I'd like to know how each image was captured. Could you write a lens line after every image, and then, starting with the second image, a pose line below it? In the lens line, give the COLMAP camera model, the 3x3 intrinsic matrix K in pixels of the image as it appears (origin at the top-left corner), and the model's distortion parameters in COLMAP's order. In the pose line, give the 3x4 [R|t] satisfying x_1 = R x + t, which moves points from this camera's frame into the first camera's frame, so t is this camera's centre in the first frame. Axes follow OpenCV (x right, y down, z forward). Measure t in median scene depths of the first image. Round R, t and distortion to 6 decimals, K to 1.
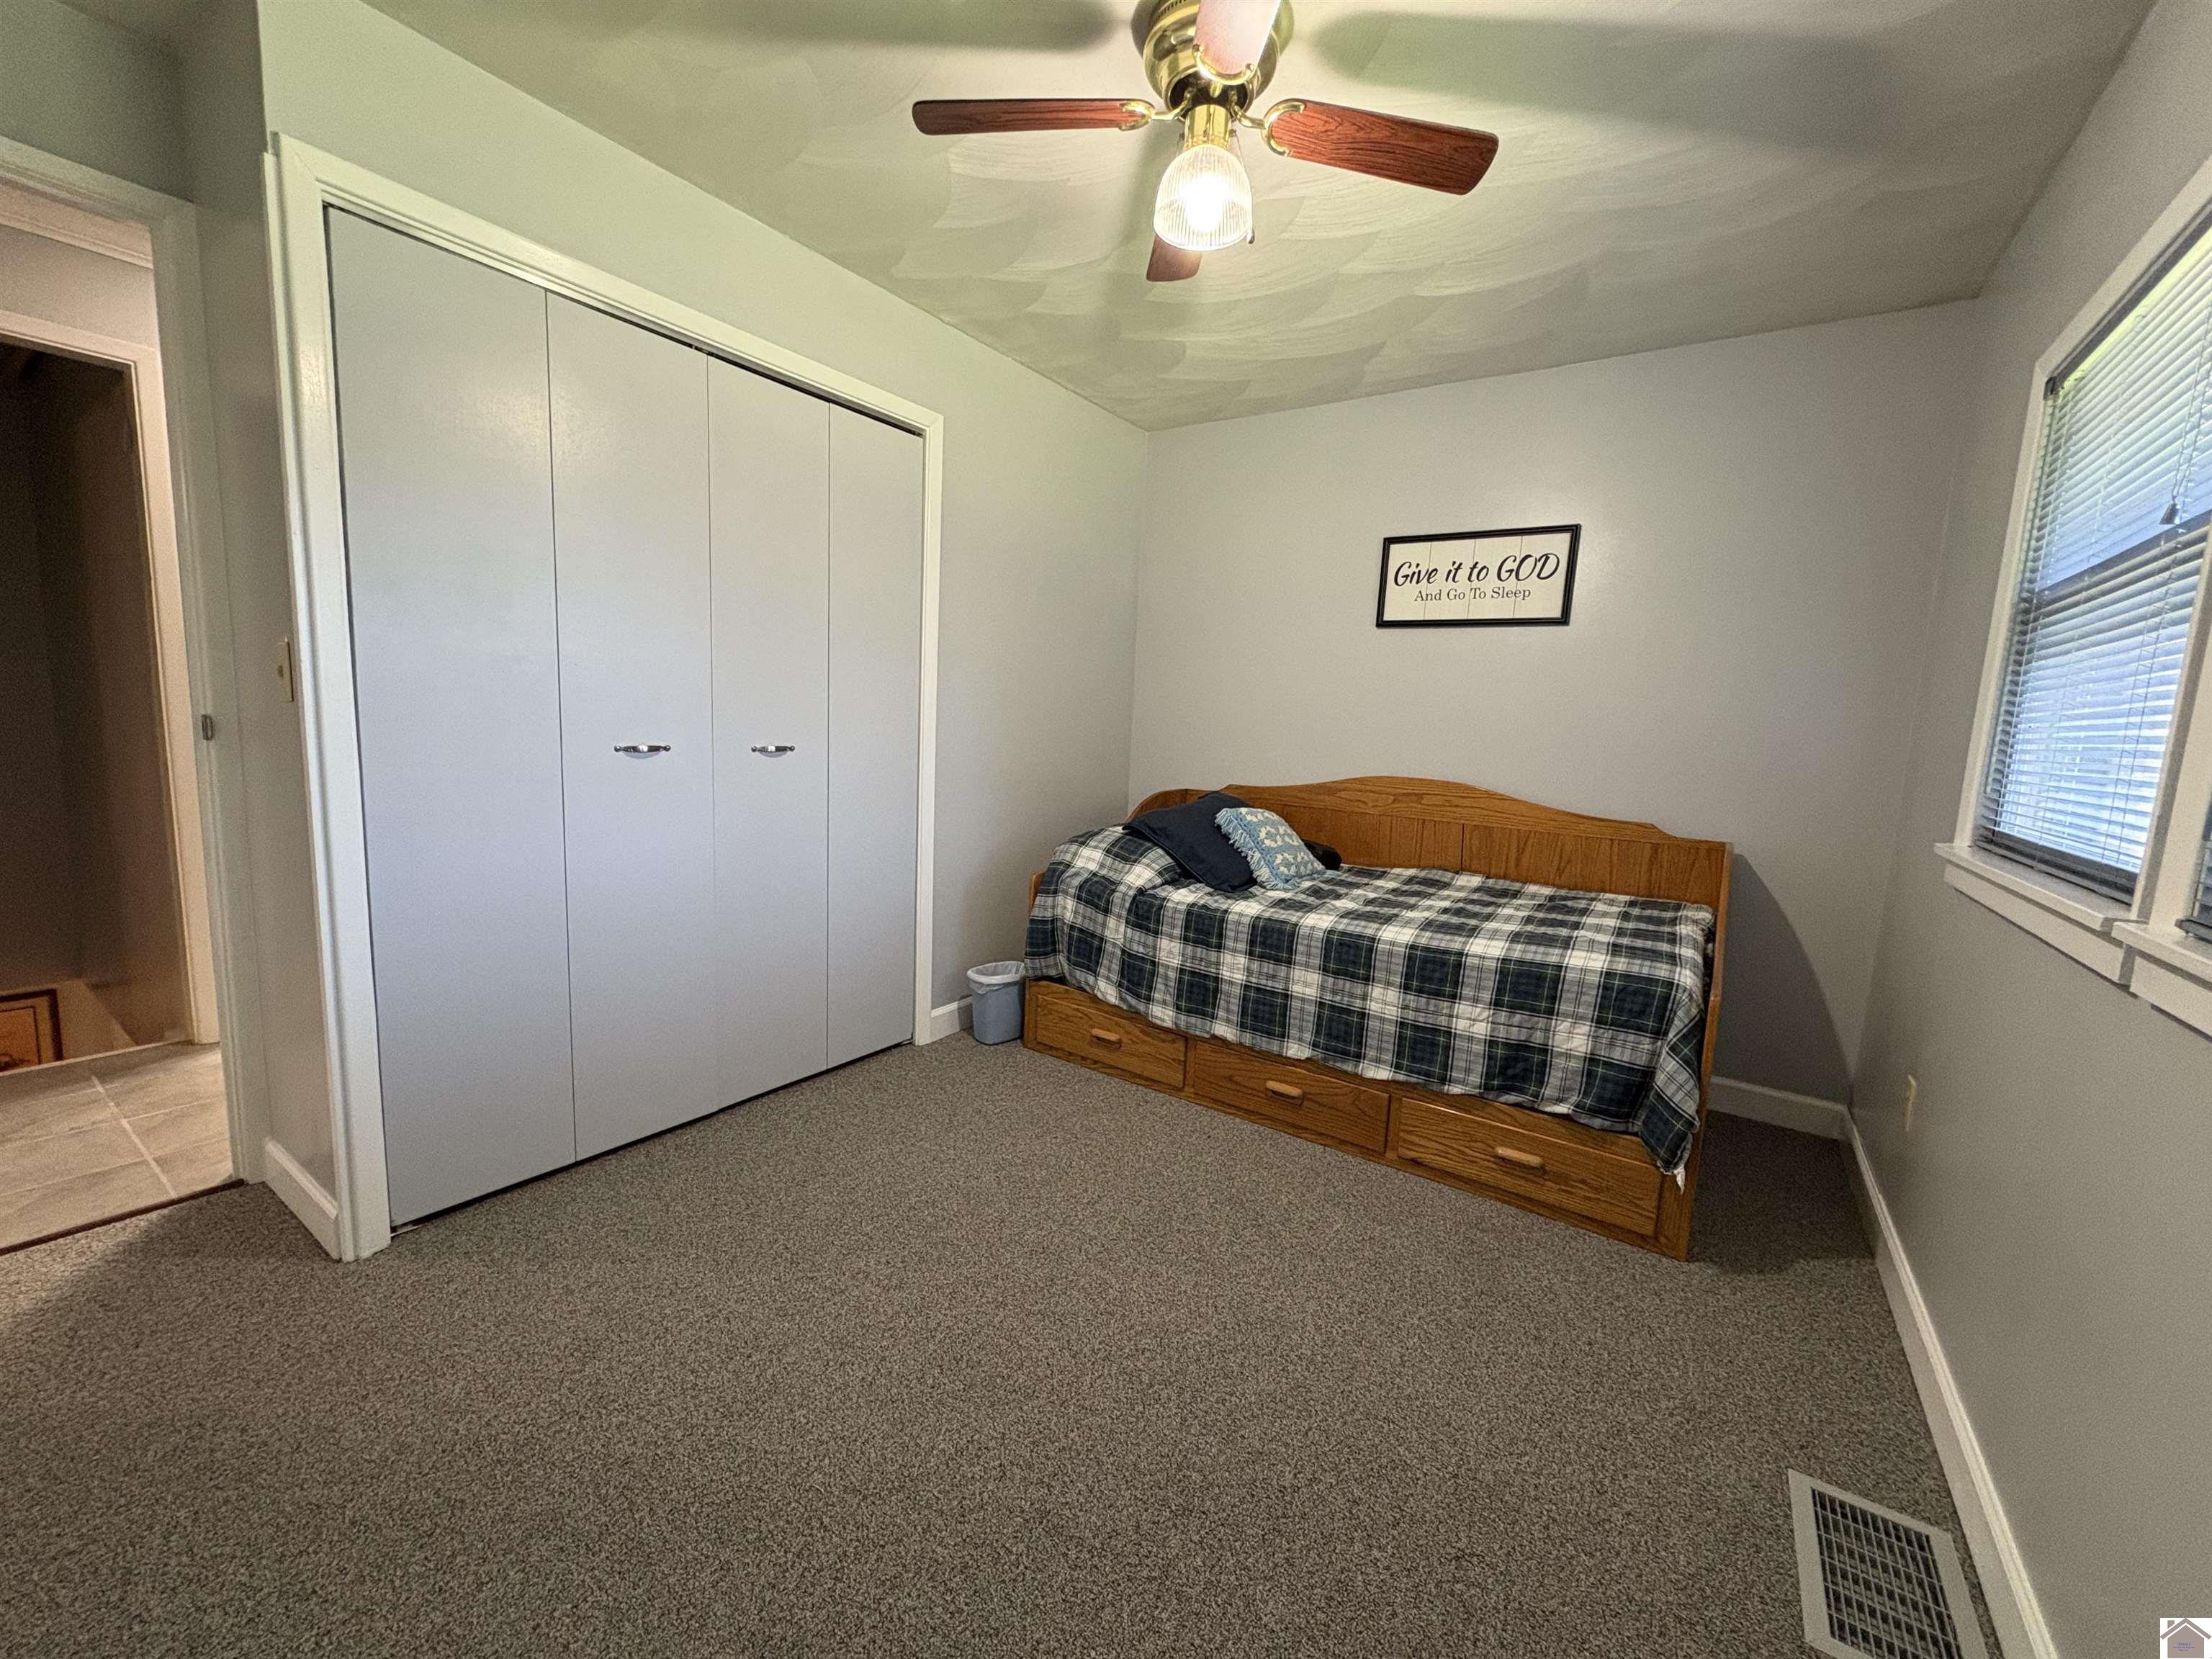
lens RADIAL K [[880.4, 0, 1111.5], [0, 880.4, 833.0], [0, 0, 1]] dist [-0.000730, 0.000476]
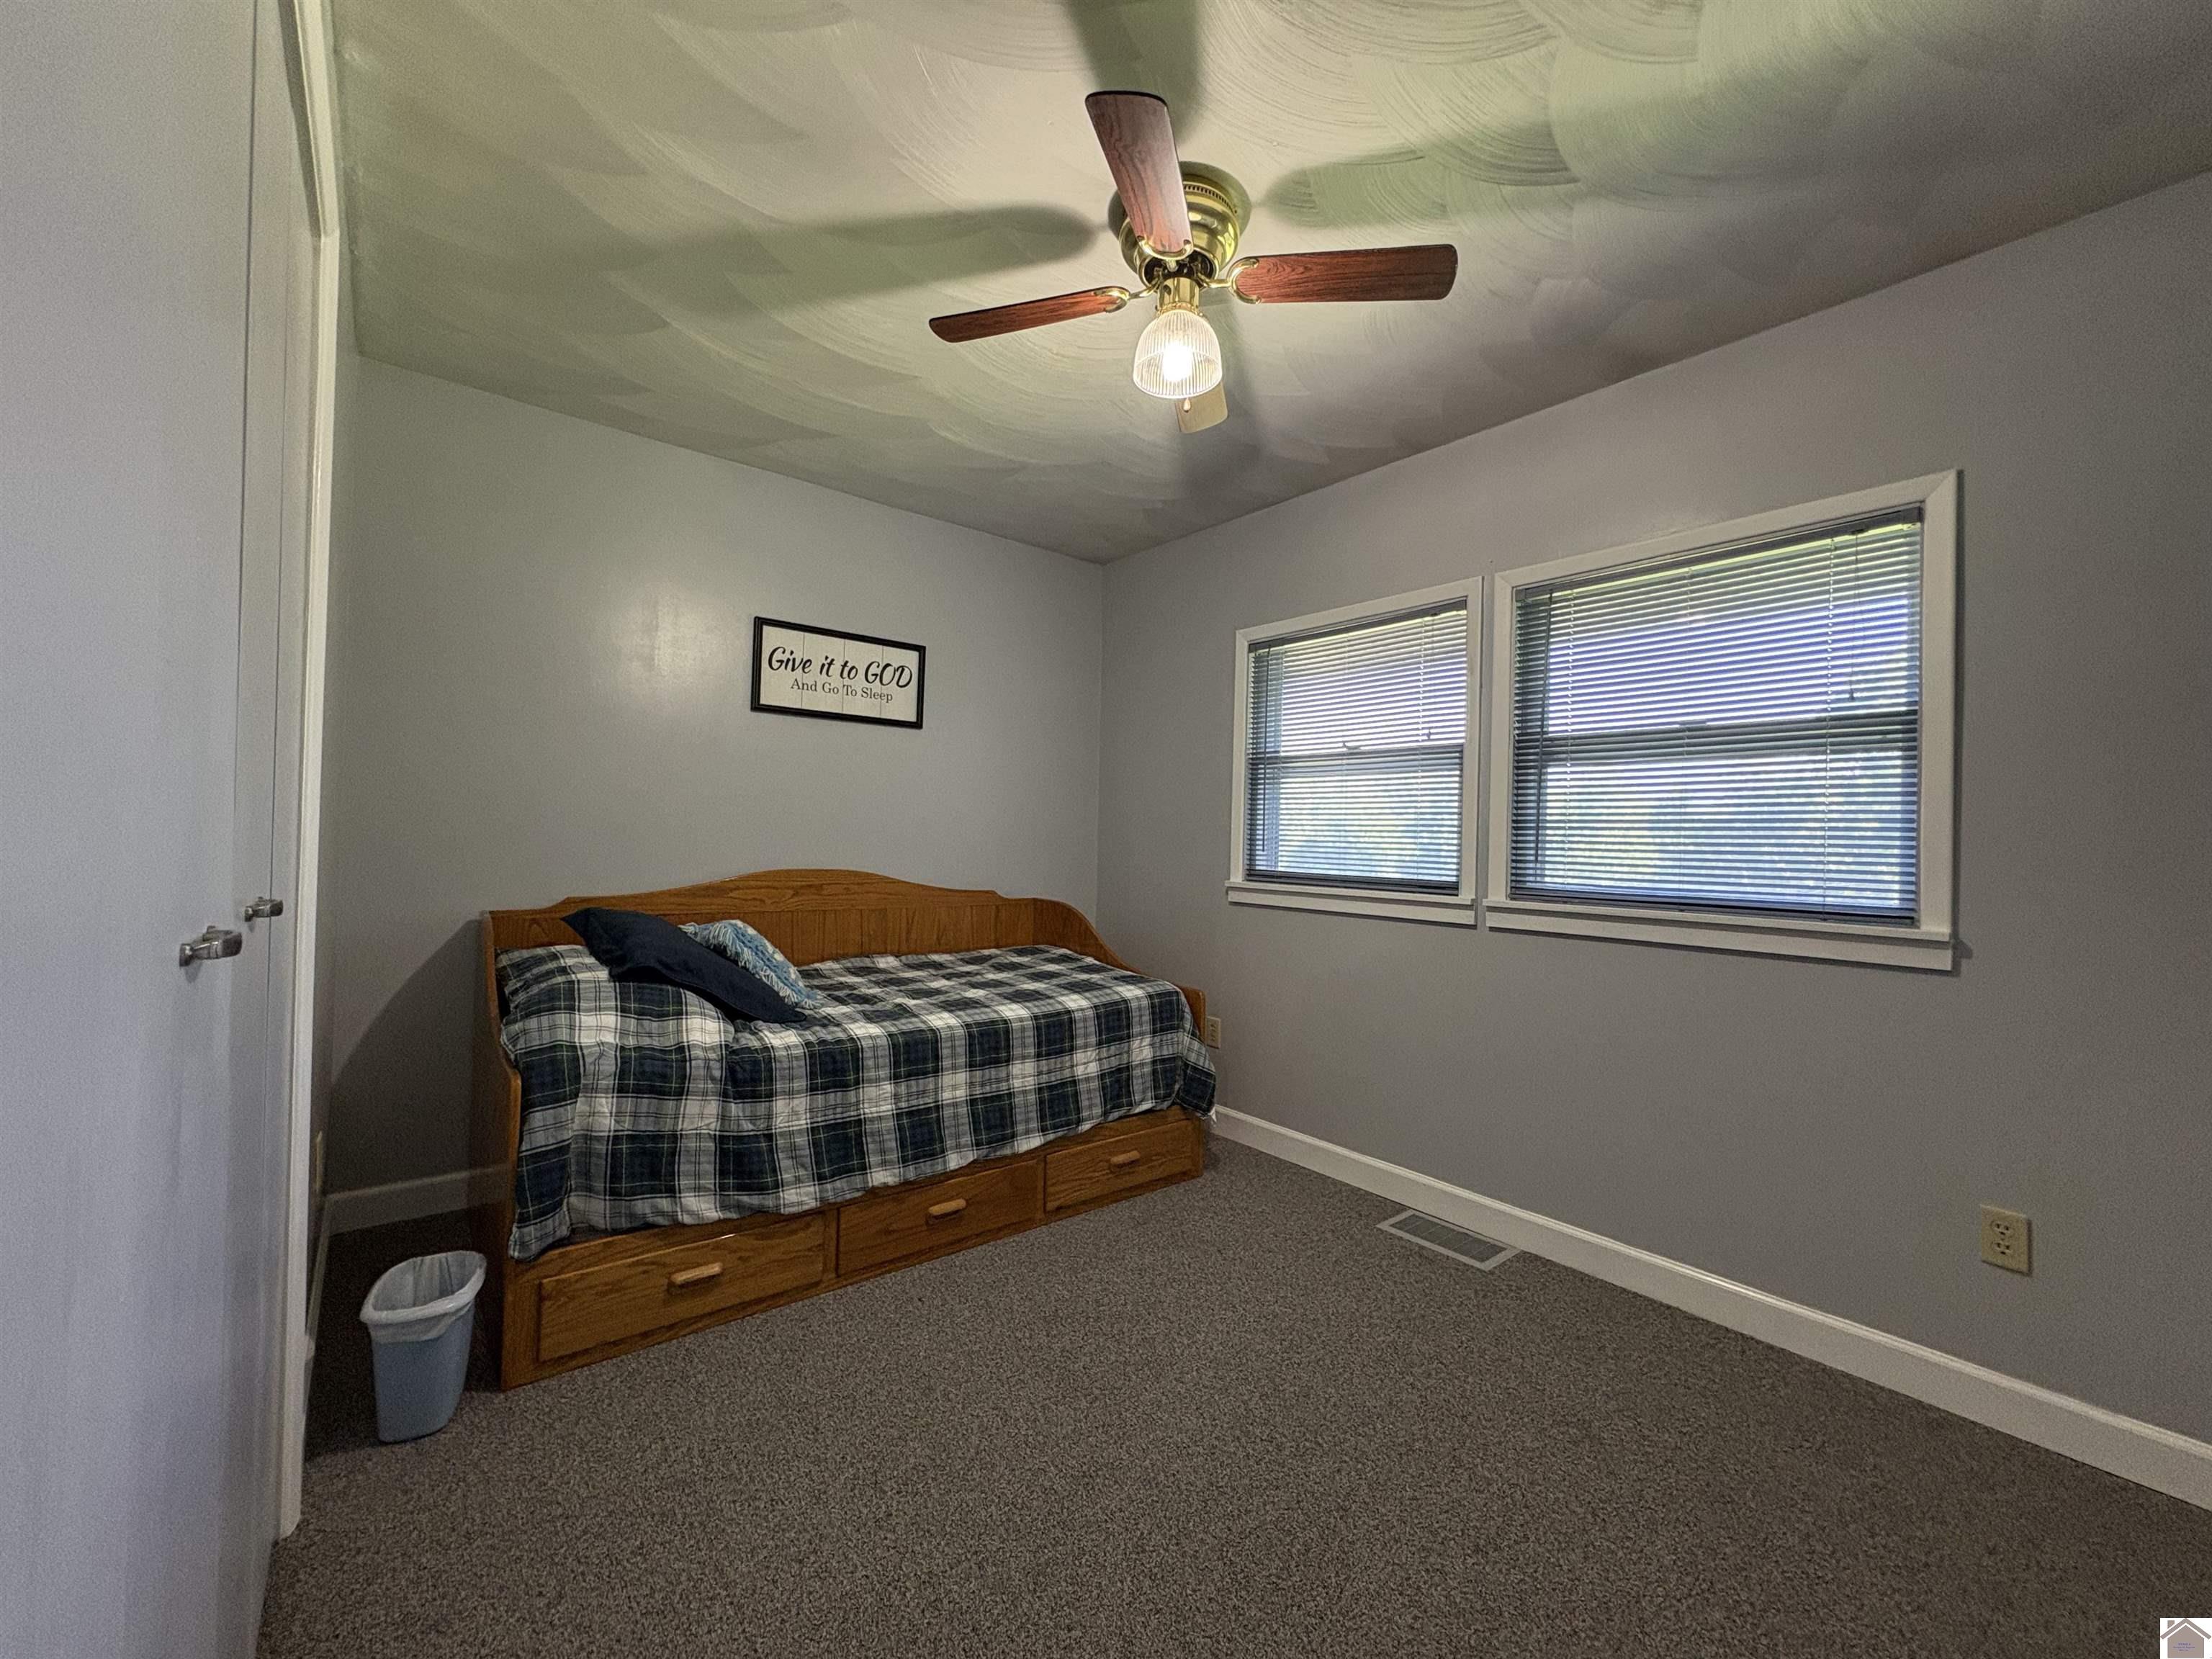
lens RADIAL K [[880.4, 0, 1098.8], [0, 880.4, 834.8], [0, 0, 1]] dist [-0.000730, 0.000476]
pose [[0.289553, -0.035084, 0.956519, -0.582460], [0.113633, 0.993521, 0.002043, -0.078519], [-0.950393, 0.108100, 0.291664, 0.486937]]
